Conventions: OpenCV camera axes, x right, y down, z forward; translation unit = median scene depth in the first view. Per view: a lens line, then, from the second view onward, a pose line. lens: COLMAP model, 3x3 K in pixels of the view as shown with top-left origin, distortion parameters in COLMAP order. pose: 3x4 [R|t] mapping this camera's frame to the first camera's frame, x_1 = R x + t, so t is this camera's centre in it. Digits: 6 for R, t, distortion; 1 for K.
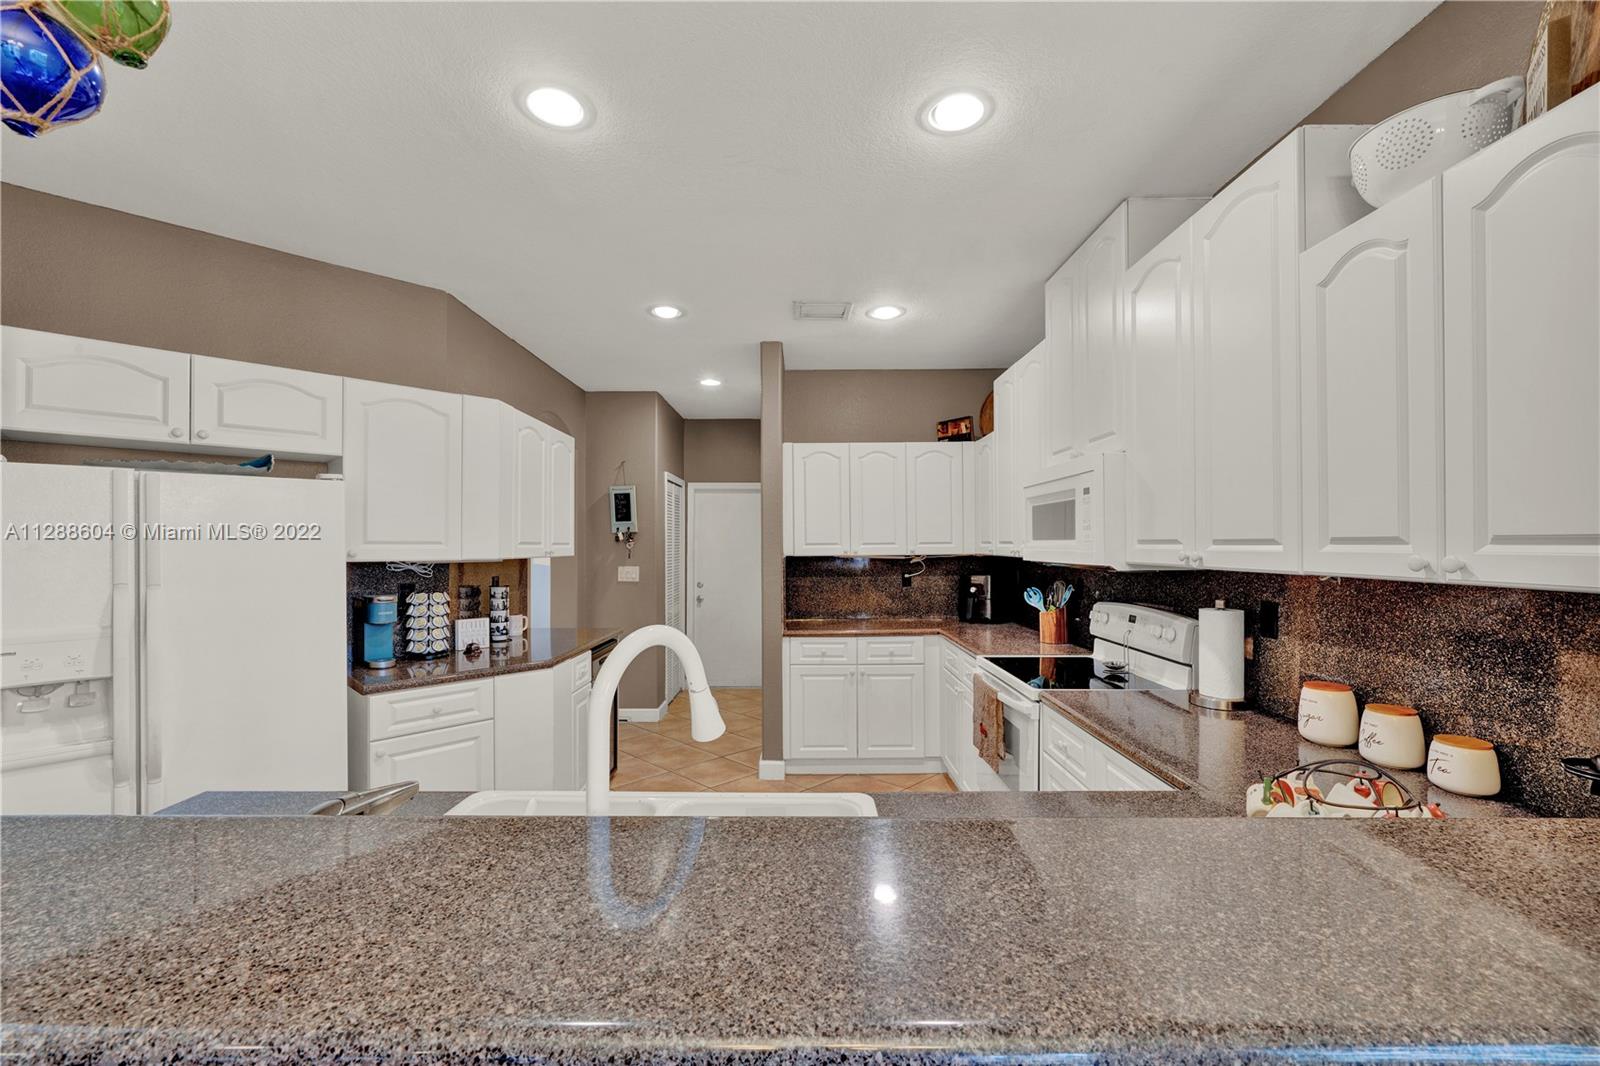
lens RADIAL K [[651.8, 0, 799.1], [0, 651.8, 544.6], [0, 0, 1]] dist [-0.000353, 0.000004]
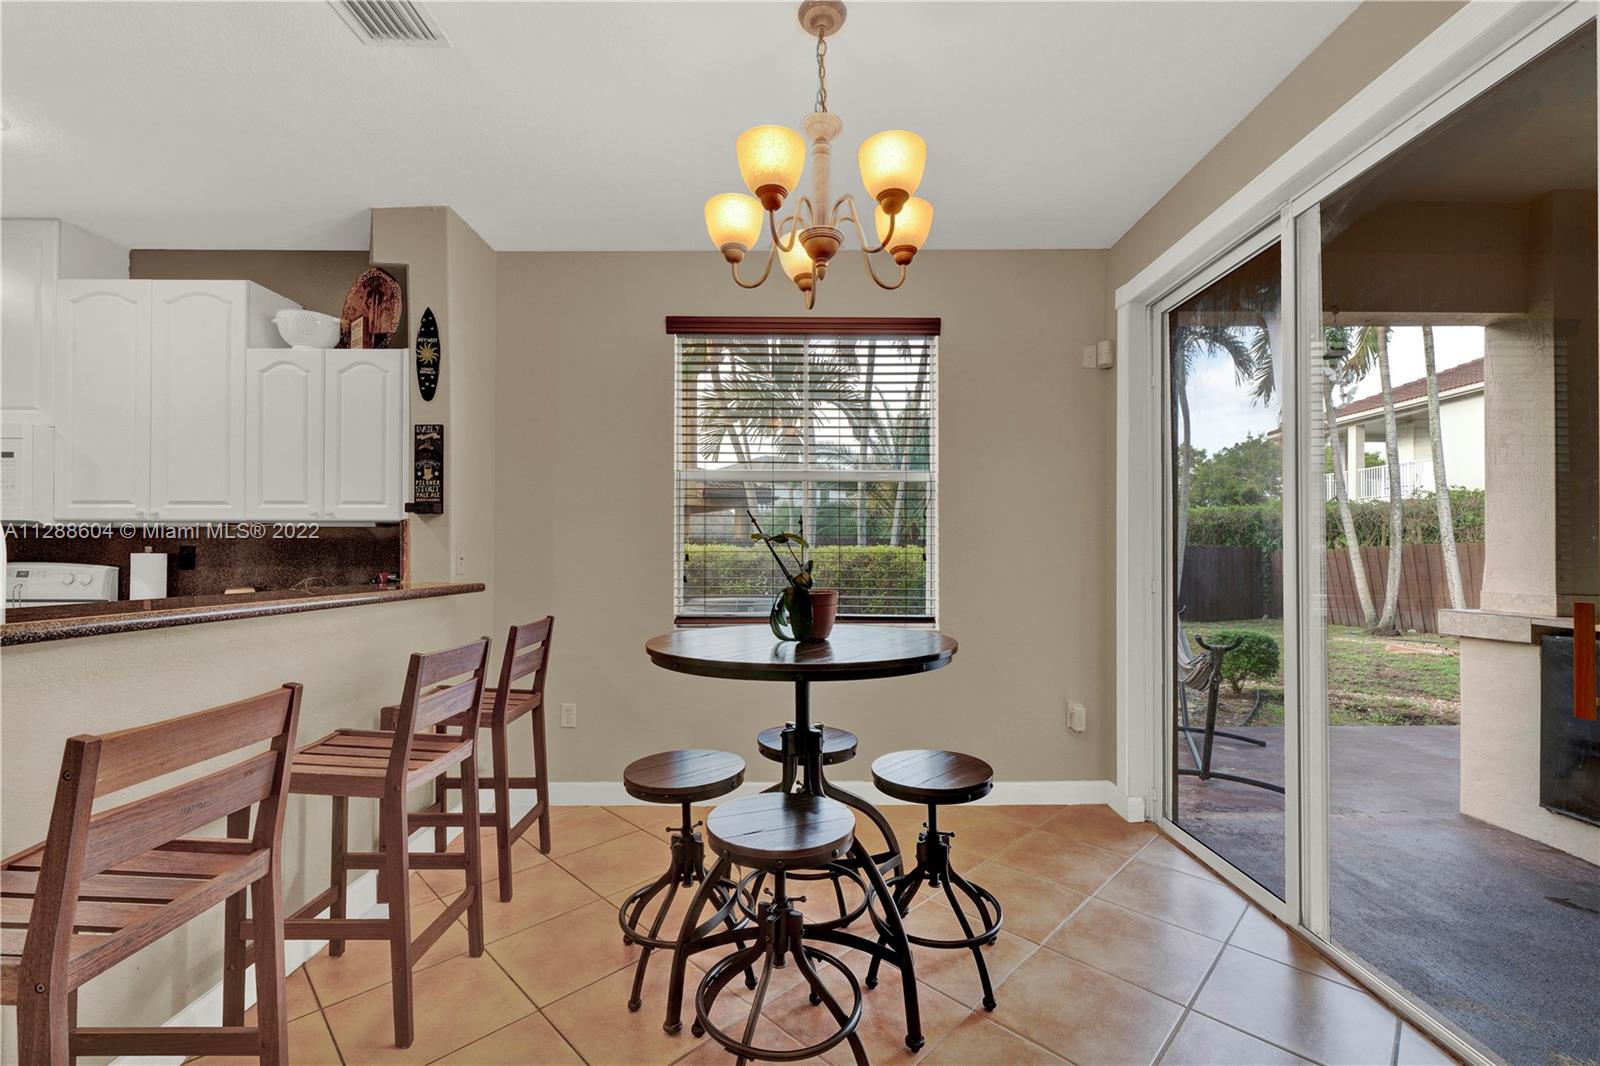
lens RADIAL K [[677.5, 0, 800.5], [0, 677.5, 550.4], [0, 0, 1]] dist [0.000720, 0.000106]
pose [[-0.001372, 0.012739, 0.999918, -0.442252], [-0.001877, 0.999917, -0.012742, 0.057957], [-0.999997, -0.001895, -0.001348, -0.223285]]
